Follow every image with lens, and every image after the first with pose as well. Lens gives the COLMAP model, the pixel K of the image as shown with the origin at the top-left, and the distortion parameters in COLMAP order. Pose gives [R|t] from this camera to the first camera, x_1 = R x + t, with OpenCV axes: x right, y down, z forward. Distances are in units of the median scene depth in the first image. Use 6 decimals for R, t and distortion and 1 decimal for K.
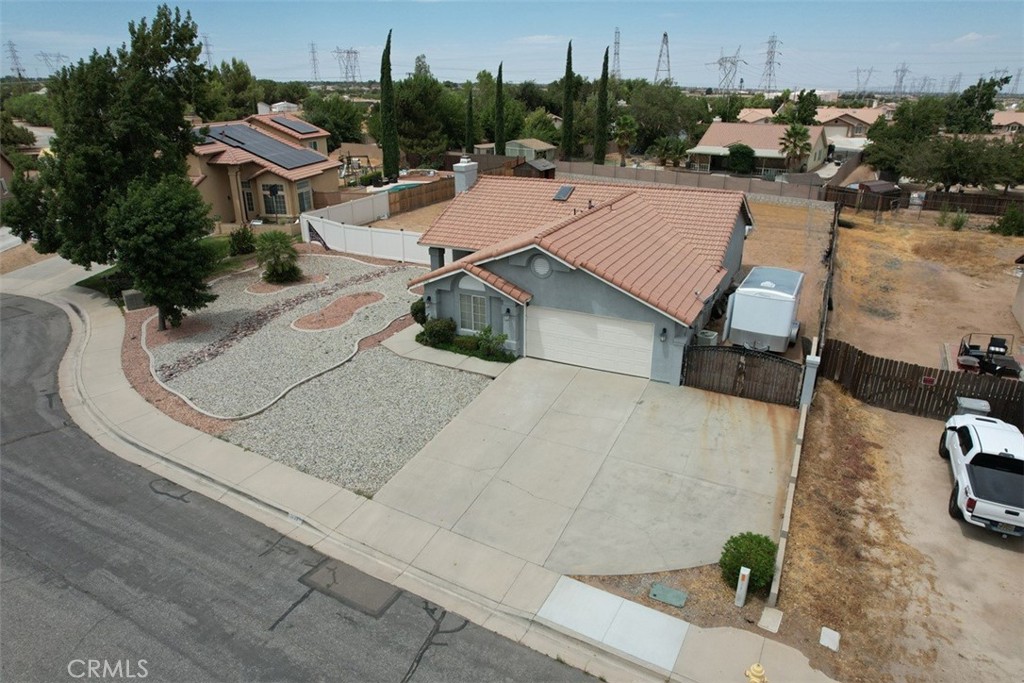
lens RADIAL K [[661.6, 0, 512.0], [0, 661.6, 341.5], [0, 0, 1]] dist [-0.072745, 0.058633]
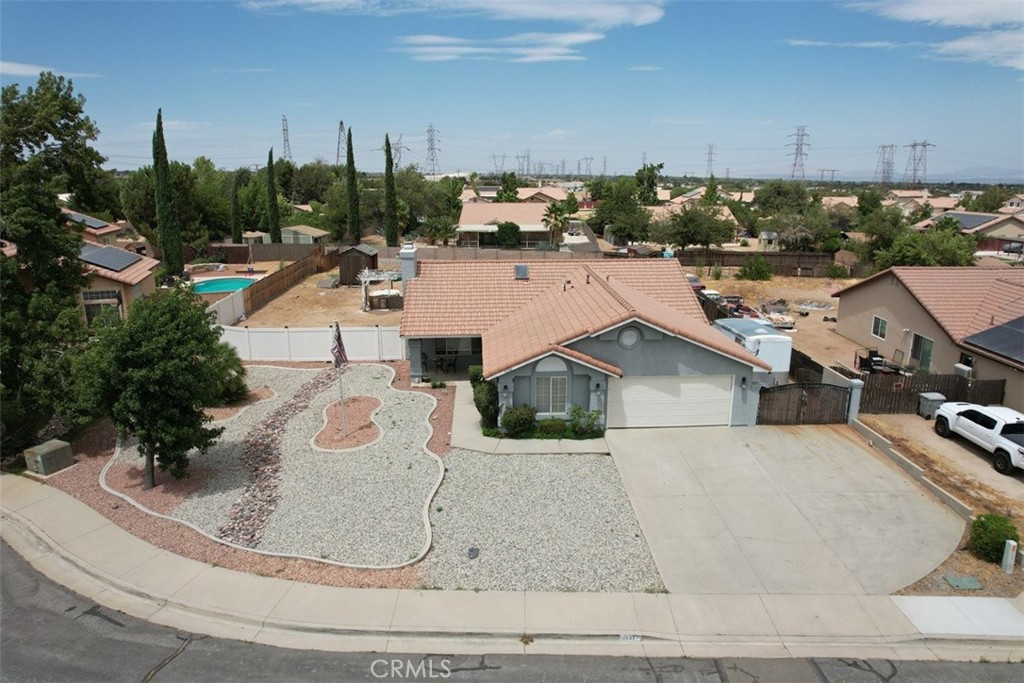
lens RADIAL K [[661.6, 0, 512.0], [0, 661.6, 341.5], [0, 0, 1]] dist [-0.072745, 0.058633]
pose [[0.870783, -0.120823, 0.476592, -0.573099], [0.176748, 0.981461, -0.074123, -0.059511], [-0.458800, 0.148782, 0.875994, 0.160637]]
